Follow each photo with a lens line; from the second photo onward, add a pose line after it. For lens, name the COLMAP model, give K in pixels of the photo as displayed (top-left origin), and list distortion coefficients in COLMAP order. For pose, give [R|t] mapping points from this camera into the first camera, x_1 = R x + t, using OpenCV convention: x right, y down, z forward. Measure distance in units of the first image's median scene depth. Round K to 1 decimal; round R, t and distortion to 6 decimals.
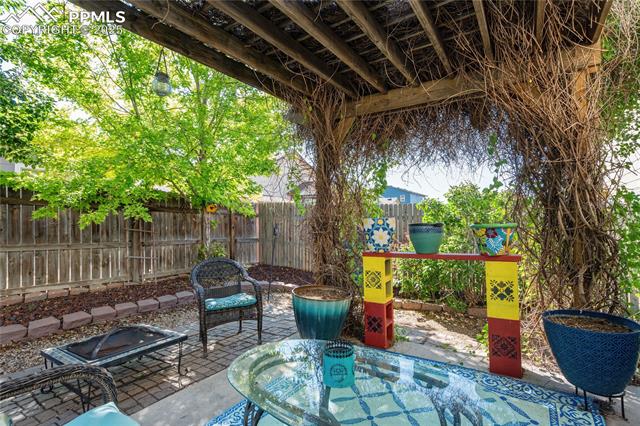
lens RADIAL K [[309.2, 0, 318.5], [0, 309.2, 211.1], [0, 0, 1]] dist [-0.015652, -0.000262]
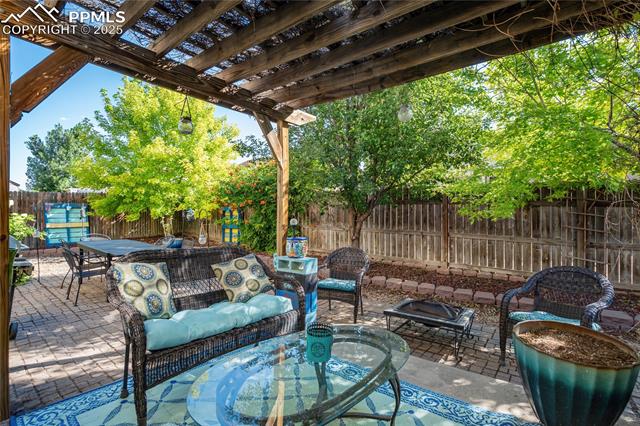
lens RADIAL K [[309.2, 0, 318.3], [0, 309.2, 215.7], [0, 0, 1]] dist [-0.015652, -0.000262]
pose [[-0.059956, 0.010329, -0.998148, 0.638147], [0.023720, 0.999679, 0.008920, -0.001981], [0.997919, -0.023142, -0.060182, 0.550214]]
